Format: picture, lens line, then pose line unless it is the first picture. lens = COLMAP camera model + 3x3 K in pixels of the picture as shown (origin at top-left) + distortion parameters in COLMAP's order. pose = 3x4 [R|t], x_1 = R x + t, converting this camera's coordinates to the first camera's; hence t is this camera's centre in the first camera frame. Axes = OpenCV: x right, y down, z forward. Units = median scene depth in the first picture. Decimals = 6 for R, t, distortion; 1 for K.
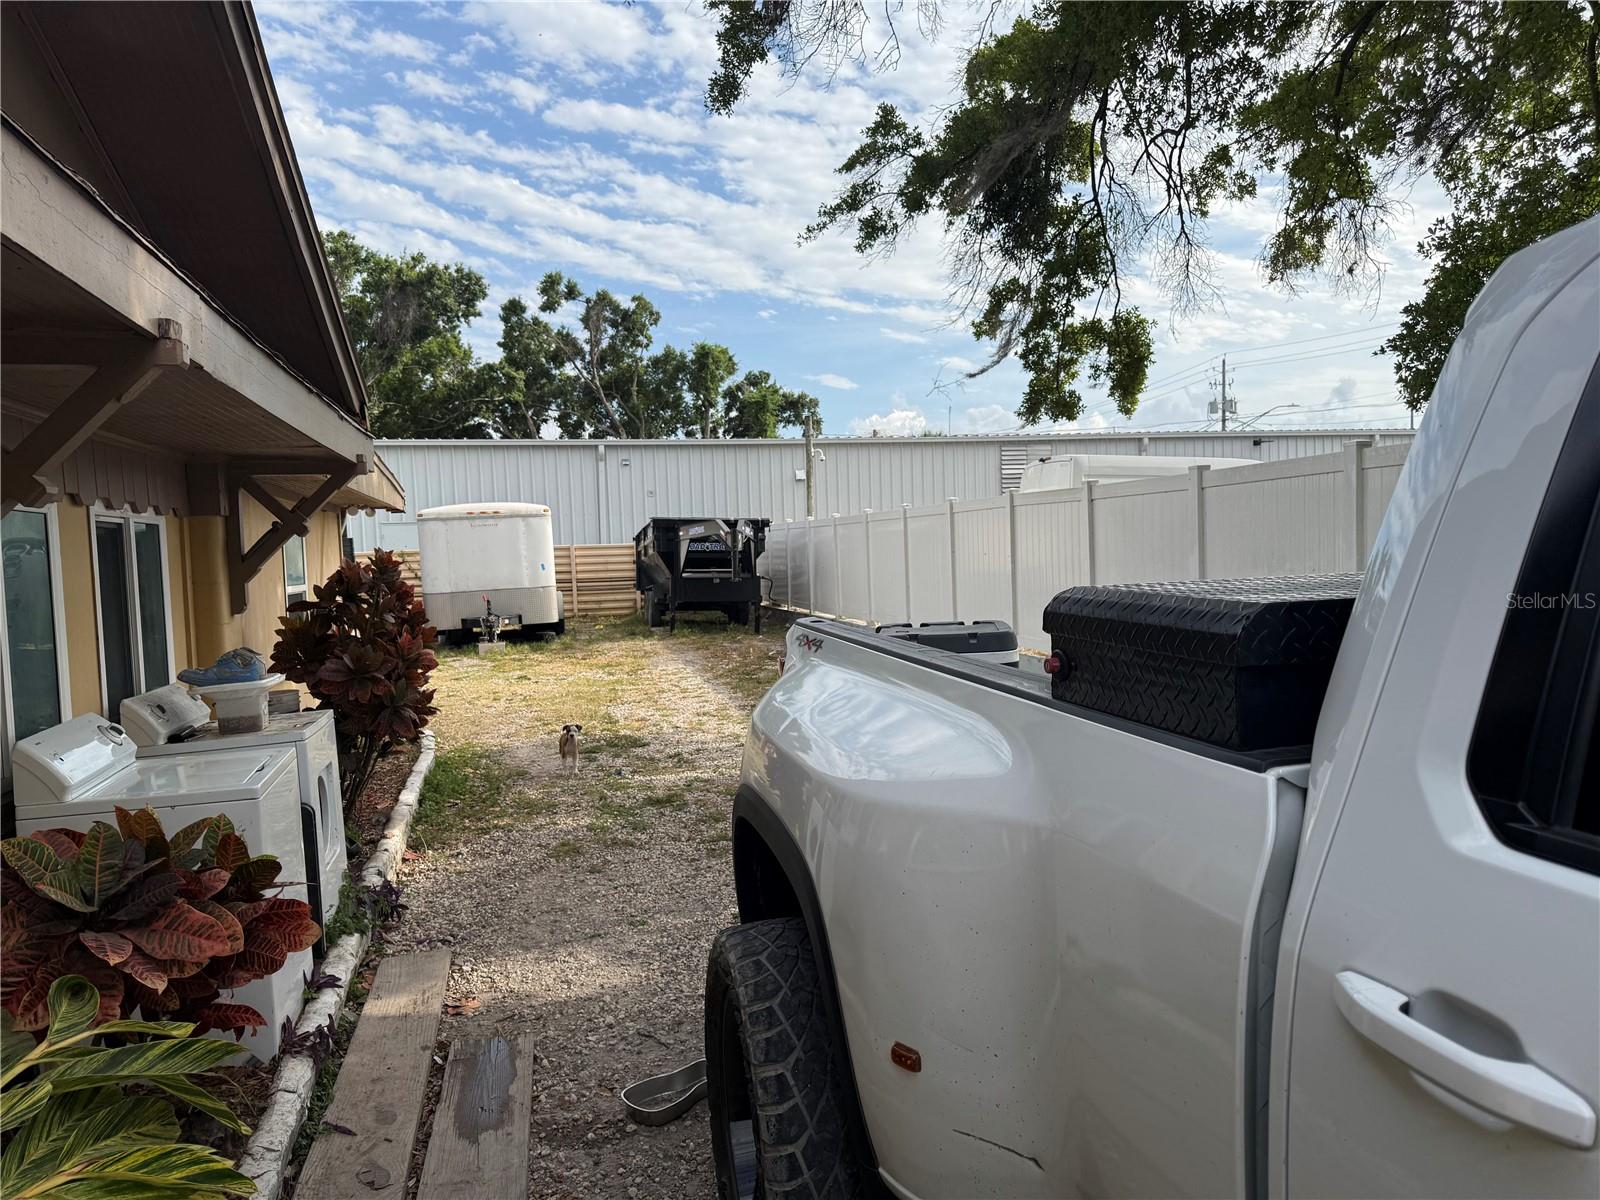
lens RADIAL K [[1126.1, 0, 798.9], [0, 1126.1, 544.1], [0, 0, 1]] dist [0.026181, -0.046516]
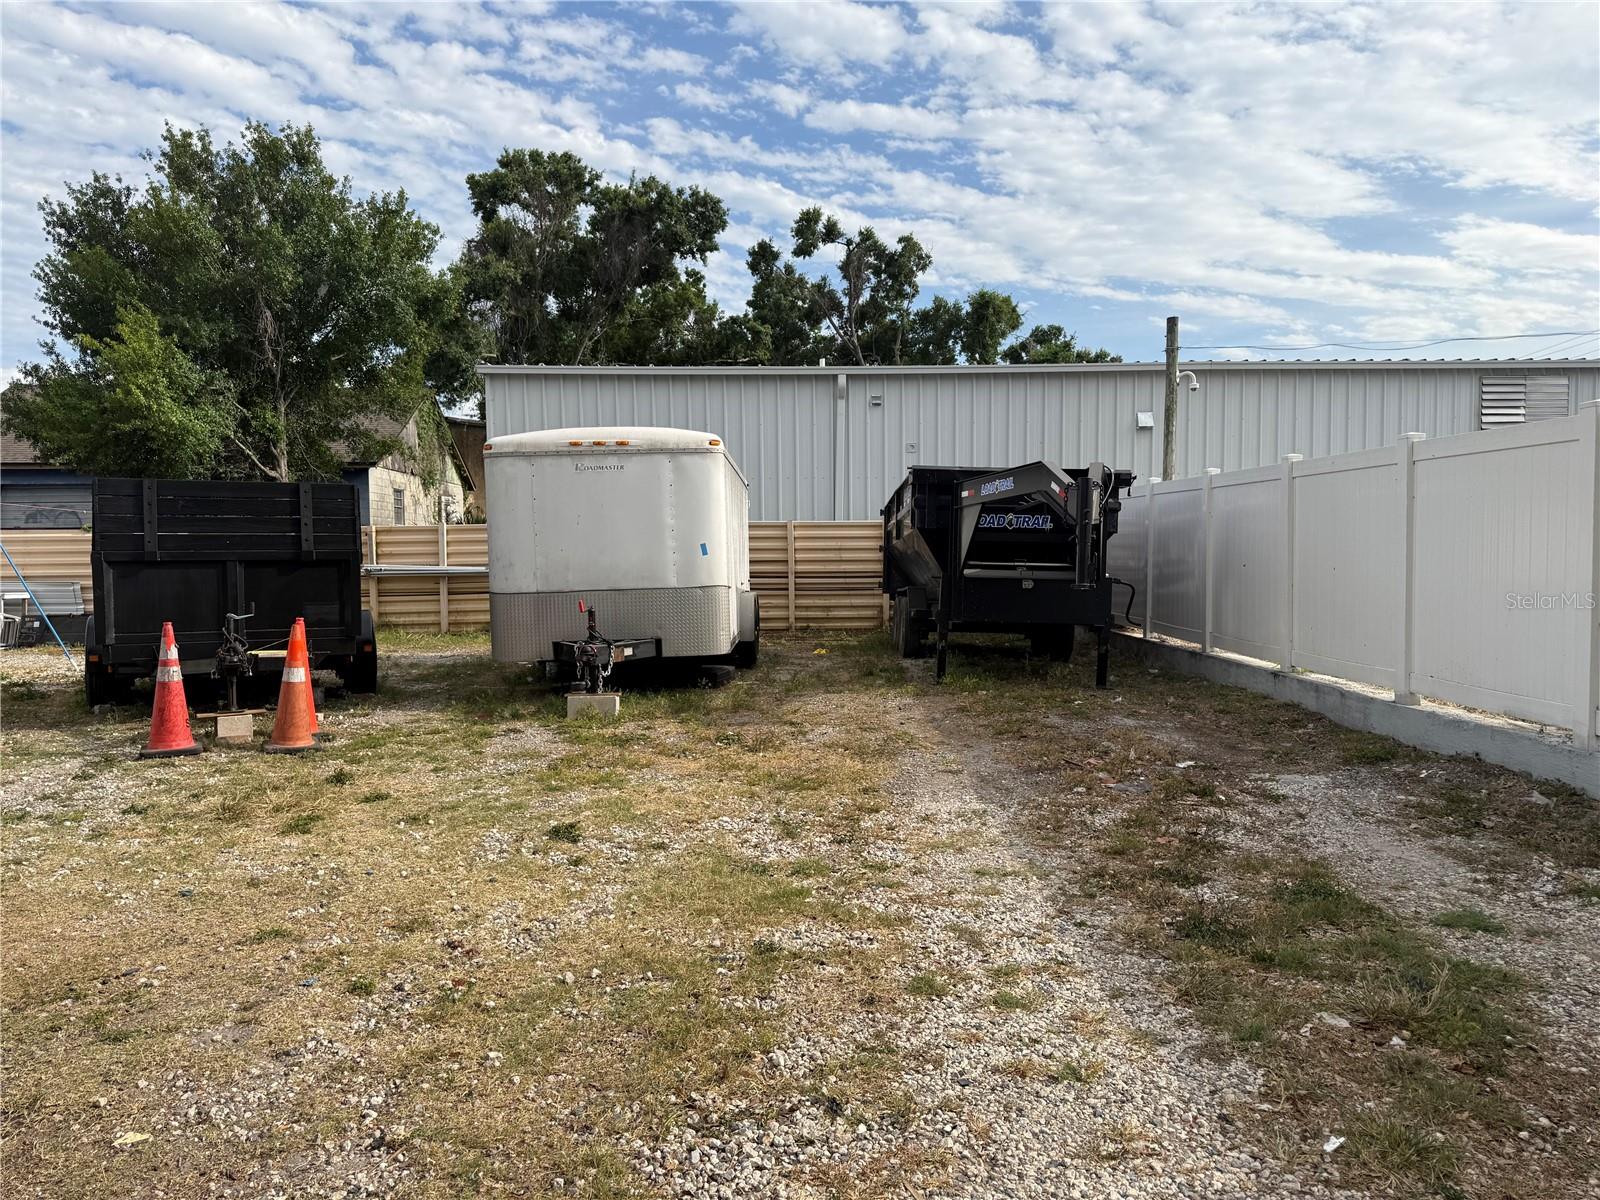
lens RADIAL K [[1126.1, 0, 800.6], [0, 1126.1, 501.0], [0, 0, 1]] dist [0.026181, -0.046516]
pose [[0.974226, 0.017471, -0.224895, -0.056213], [-0.024735, 0.999258, -0.029525, 0.010740], [0.224213, 0.034327, 0.973936, 0.433824]]
